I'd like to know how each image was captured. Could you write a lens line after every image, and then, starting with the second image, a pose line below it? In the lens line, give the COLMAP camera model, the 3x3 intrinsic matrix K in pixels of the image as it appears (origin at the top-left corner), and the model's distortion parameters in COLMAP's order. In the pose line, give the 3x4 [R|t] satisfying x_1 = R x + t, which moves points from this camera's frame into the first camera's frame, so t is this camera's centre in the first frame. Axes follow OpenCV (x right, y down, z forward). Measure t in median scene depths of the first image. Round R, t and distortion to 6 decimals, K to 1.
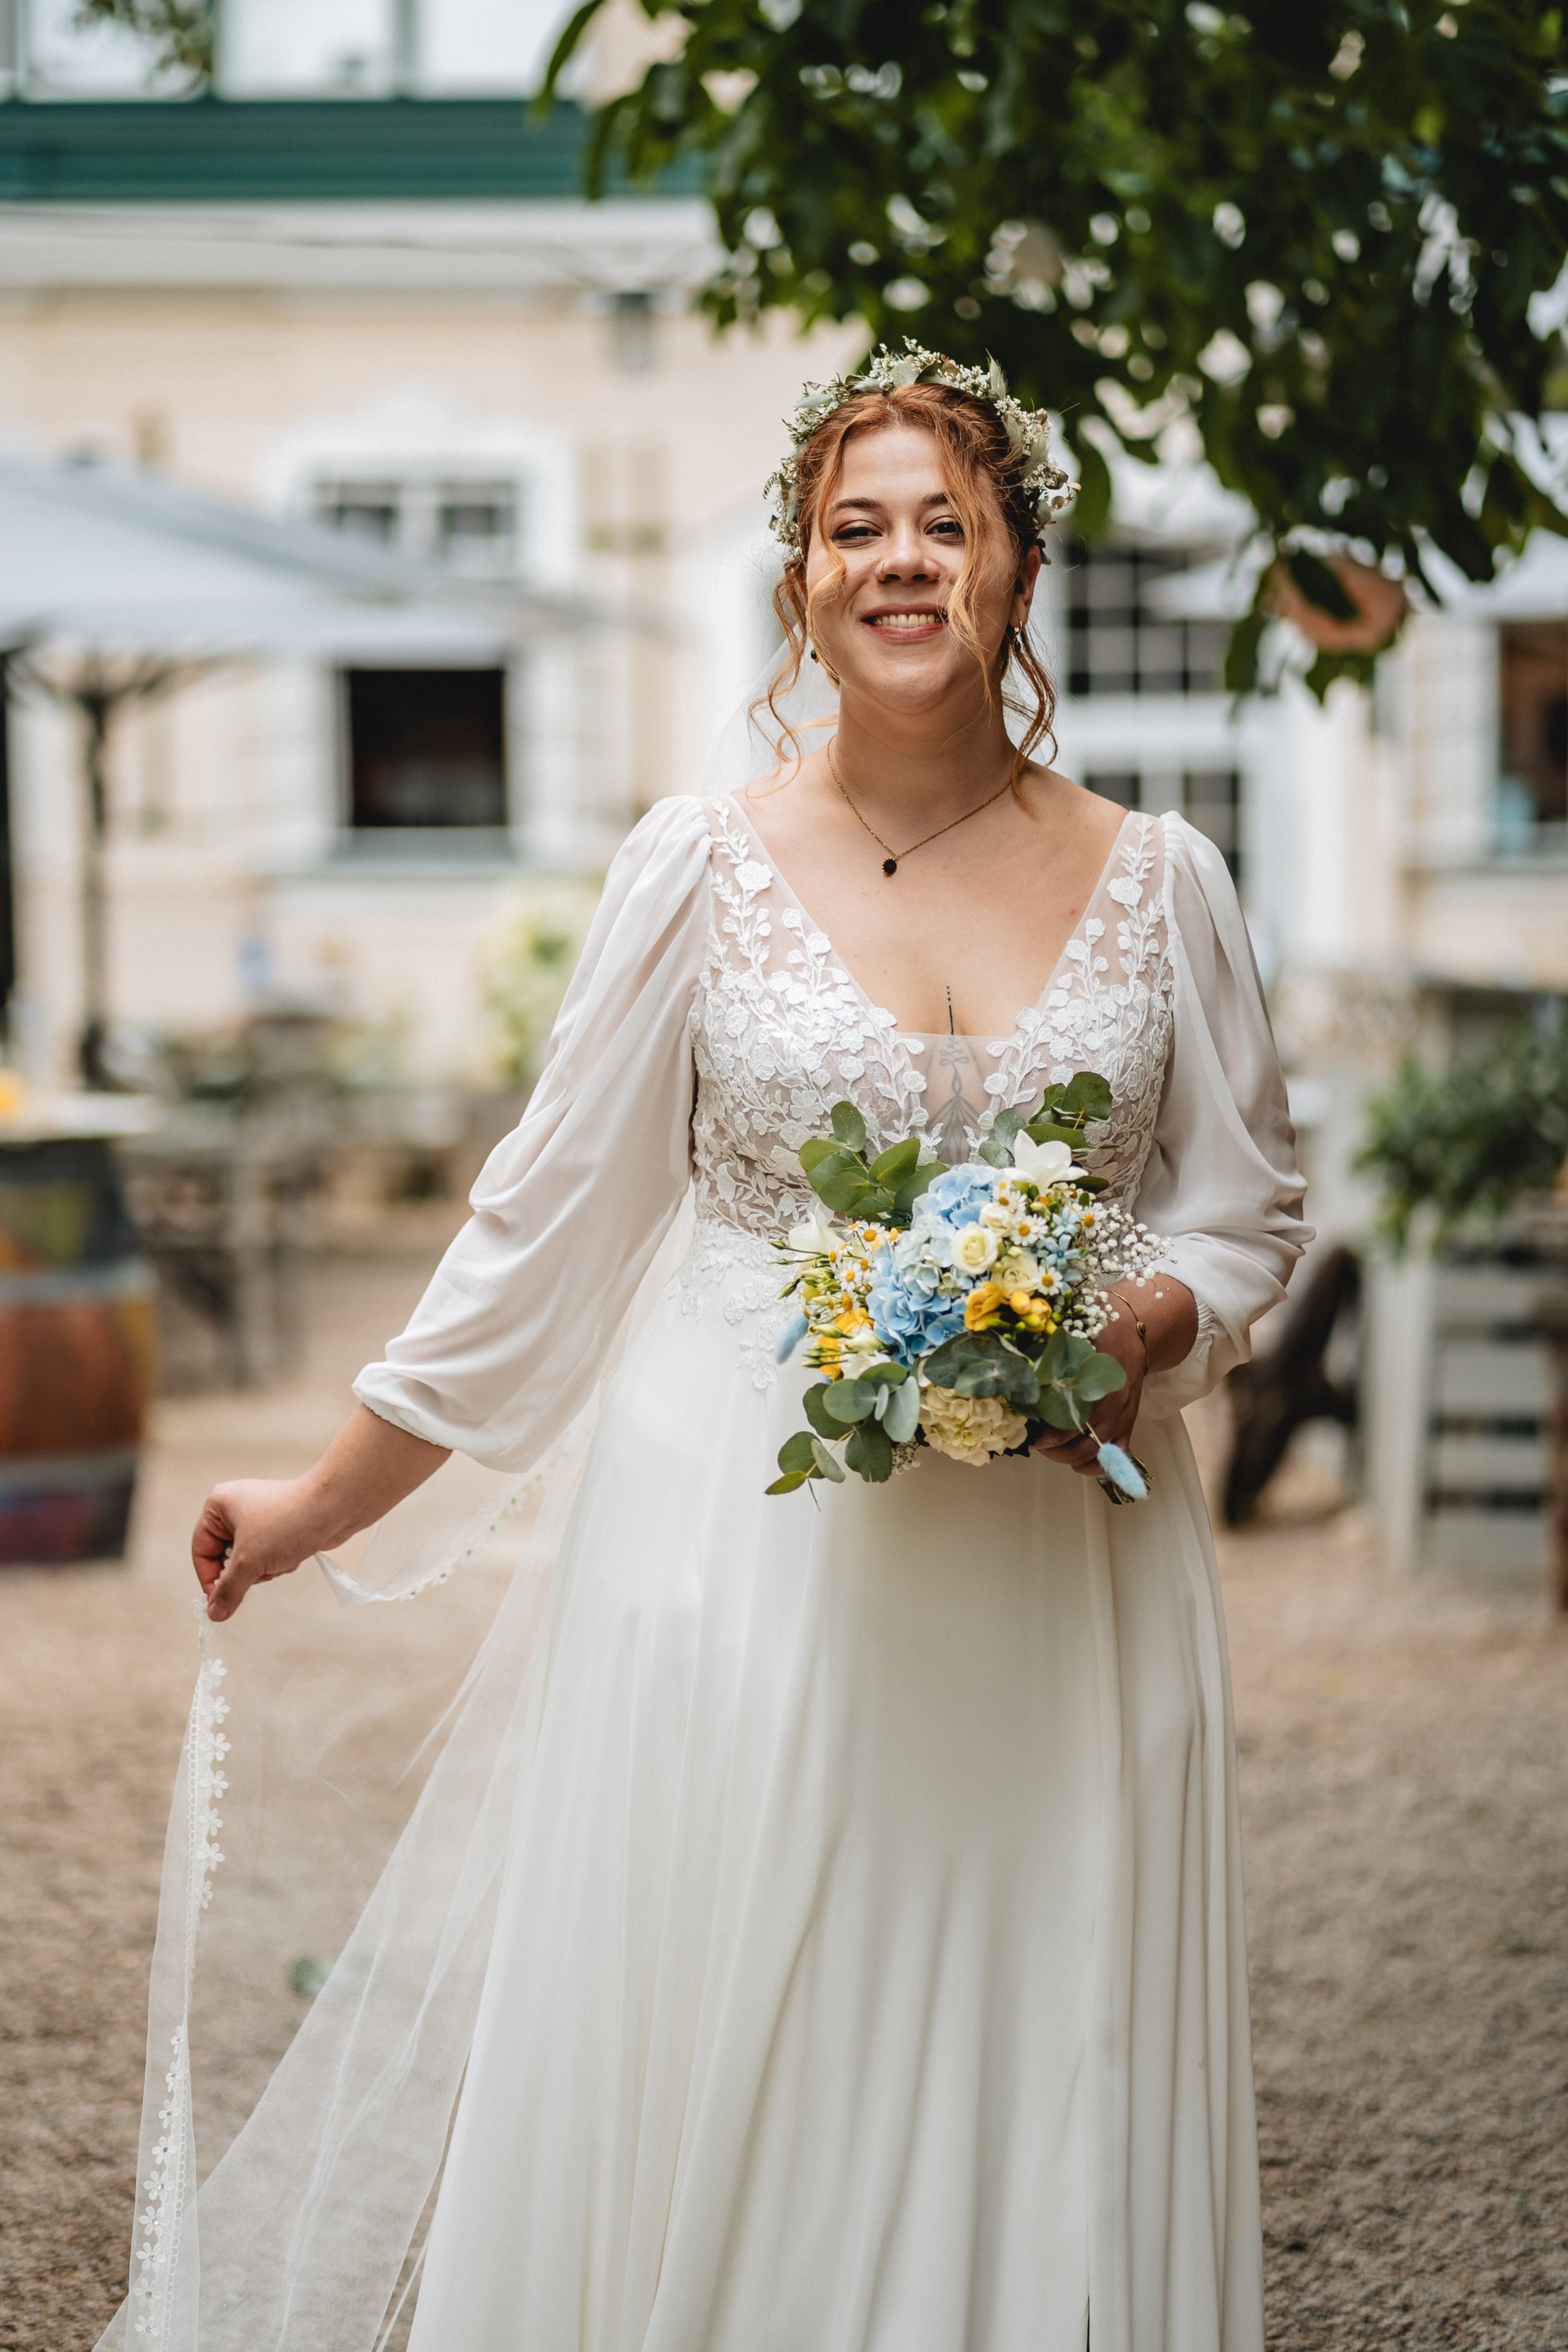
lens RADIAL K [[5990.0, 0, 784.0], [0, 5990.0, 1176.0], [0, 0, 1]] dist [0.033195, 0.704010]
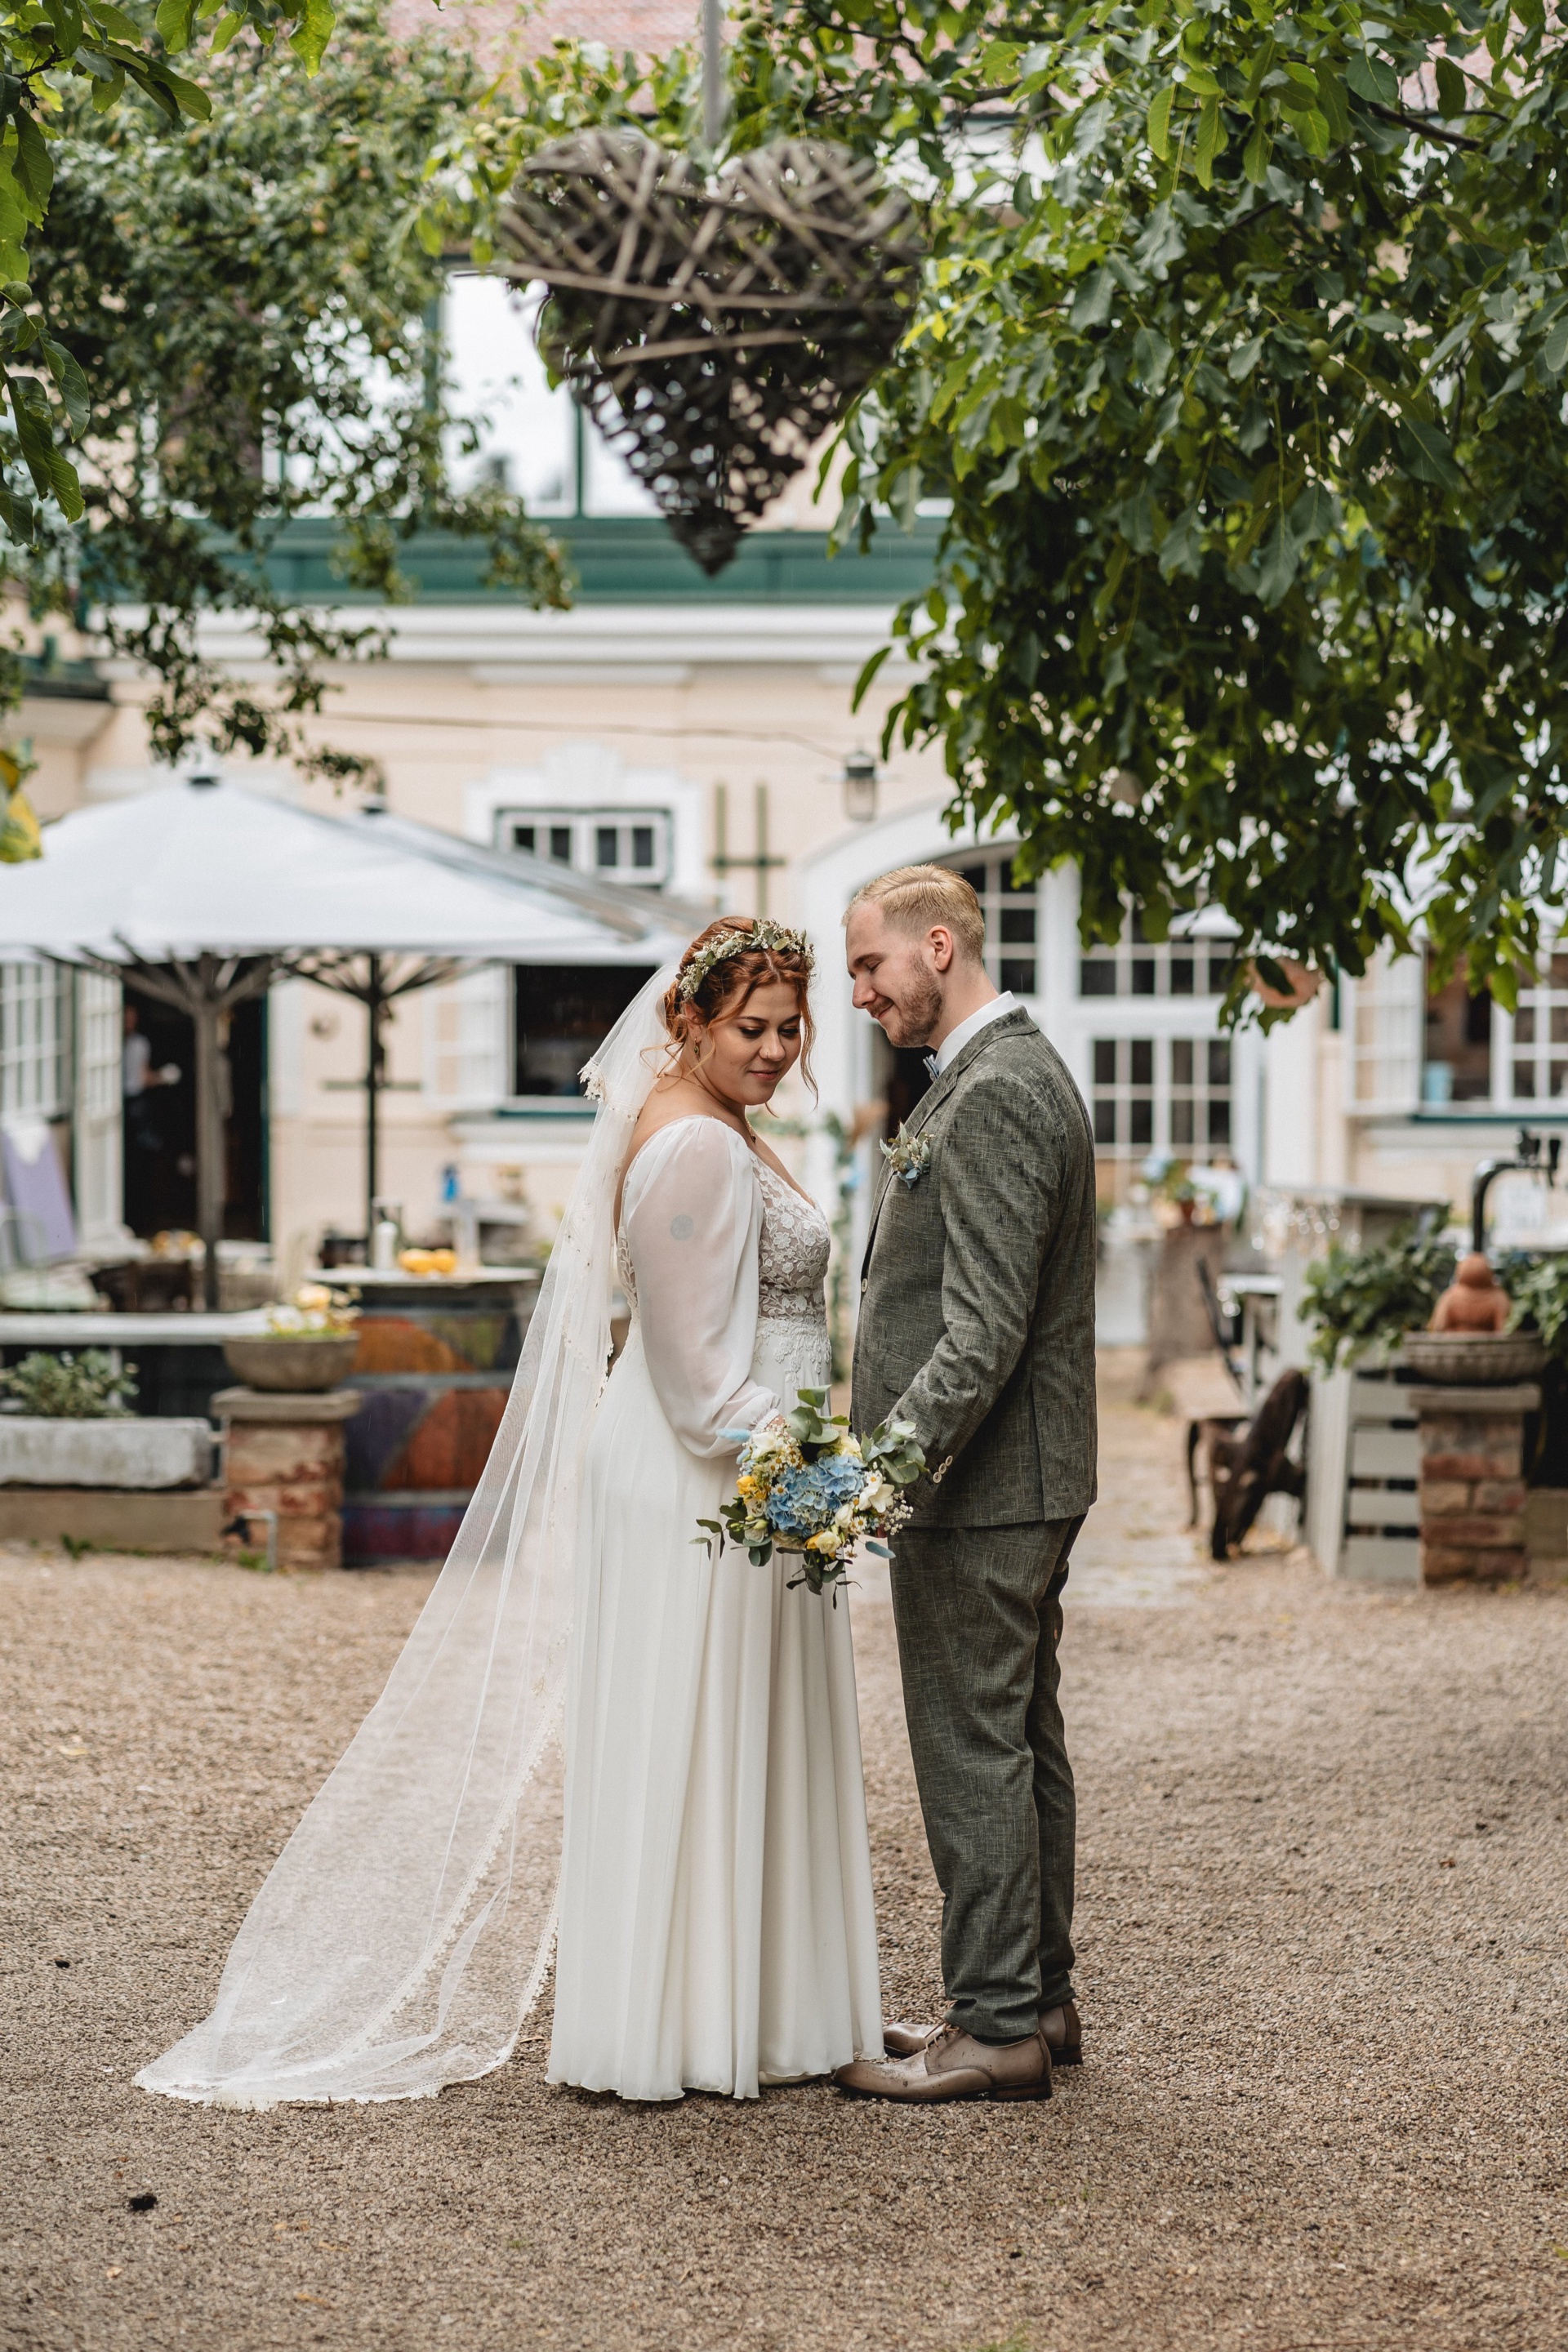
lens RADIAL K [[5990.0, 0, 784.0], [0, 5990.0, 1176.0], [0, 0, 1]] dist [0.033195, 0.704010]
pose [[0.999927, 0.011536, 0.003496, -0.045413], [-0.011378, 0.999044, -0.042217, 0.029270], [-0.003980, 0.042174, 0.999102, -0.558015]]
